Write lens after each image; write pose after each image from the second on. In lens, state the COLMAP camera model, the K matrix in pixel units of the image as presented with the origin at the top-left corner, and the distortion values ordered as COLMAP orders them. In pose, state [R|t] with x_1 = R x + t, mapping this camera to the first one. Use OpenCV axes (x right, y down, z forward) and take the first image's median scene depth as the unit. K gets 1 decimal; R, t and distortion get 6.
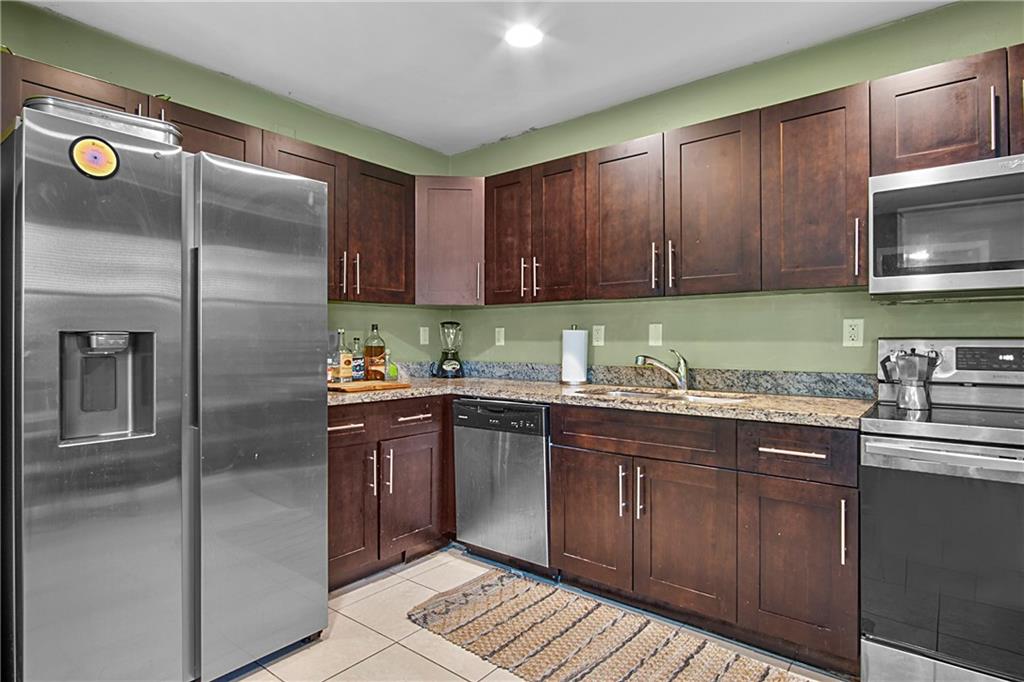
lens RADIAL K [[550.9, 0, 502.1], [0, 550.9, 337.0], [0, 0, 1]] dist [-0.006987, -0.000596]
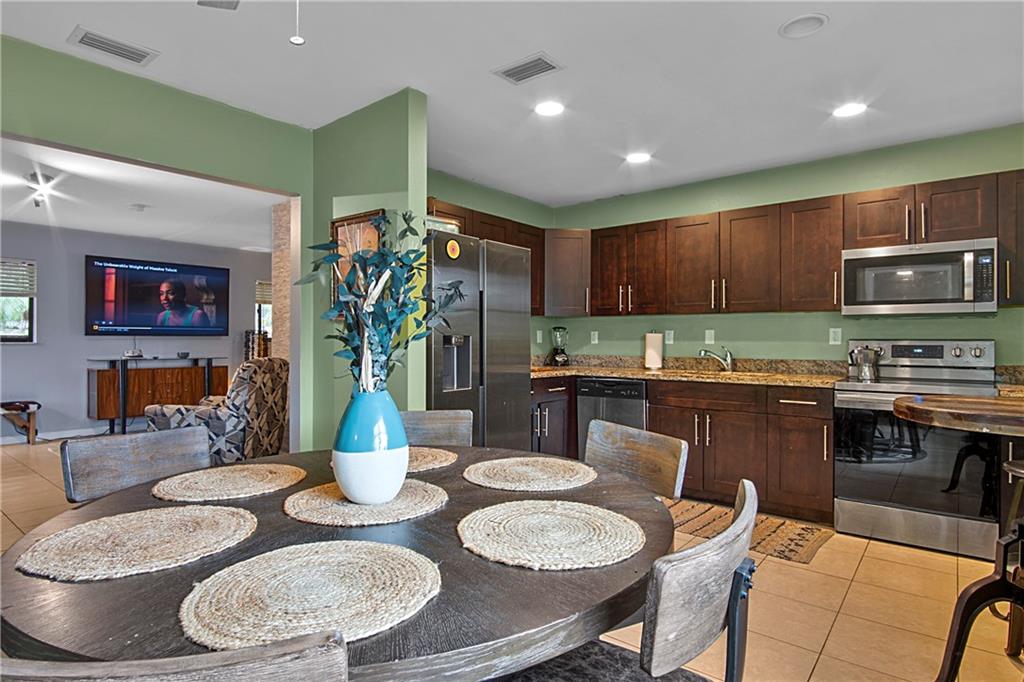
lens RADIAL K [[550.9, 0, 506.4], [0, 550.9, 338.7], [0, 0, 1]] dist [-0.006987, -0.000596]
pose [[0.999992, 0.002375, -0.003133, -0.333230], [-0.002360, 0.999986, 0.004720, -0.005346], [0.003144, -0.004712, 0.999984, -0.631861]]
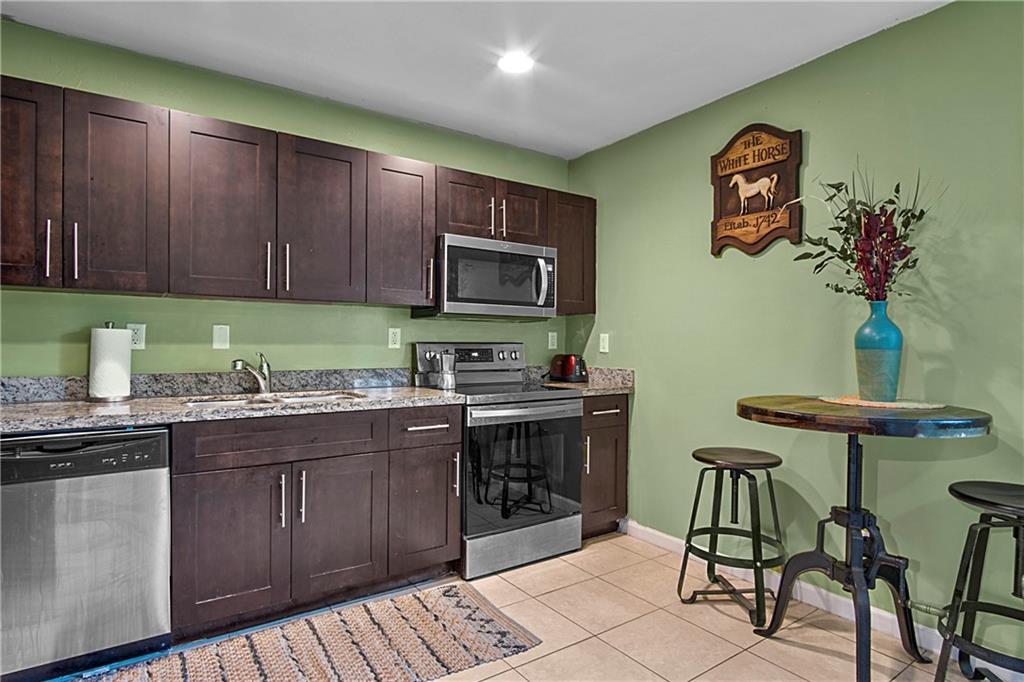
lens RADIAL K [[550.9, 0, 505.5], [0, 550.9, 346.8], [0, 0, 1]] dist [-0.006987, -0.000596]
pose [[0.277877, -0.004431, 0.960606, -0.550725], [-0.012142, 0.999893, 0.008125, -0.000854], [-0.960540, -0.013921, 0.277794, 0.338869]]
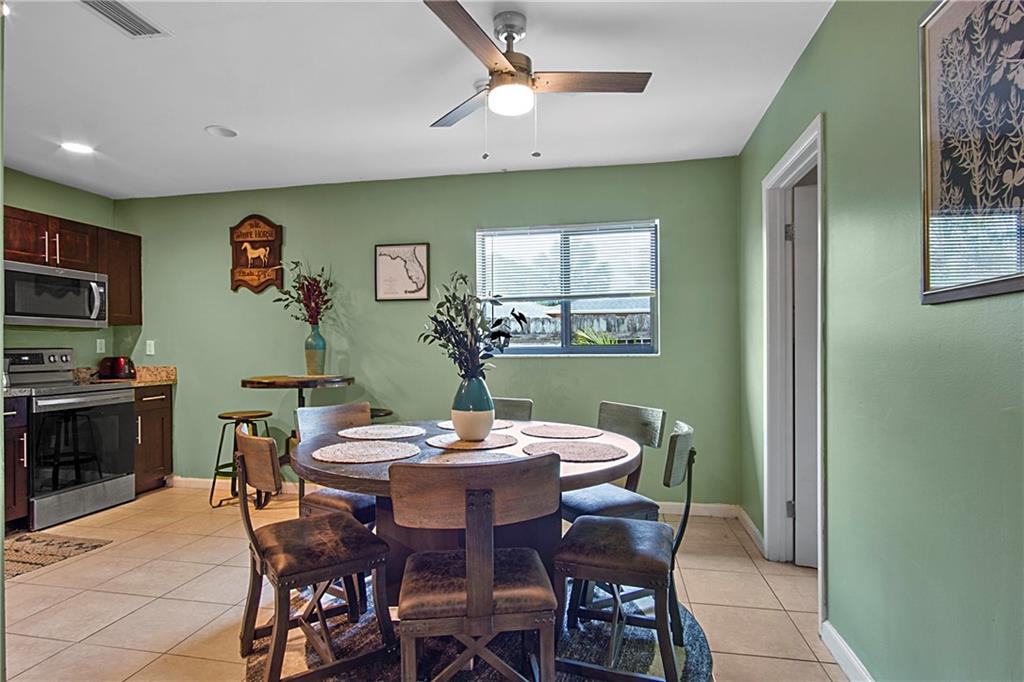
lens RADIAL K [[550.9, 0, 501.9], [0, 550.9, 351.5], [0, 0, 1]] dist [-0.006987, -0.000596]
pose [[-0.465041, -0.005880, 0.885270, -1.325771], [-0.001560, 0.999982, 0.005822, -0.001437], [-0.885288, 0.001327, -0.465042, 0.299576]]
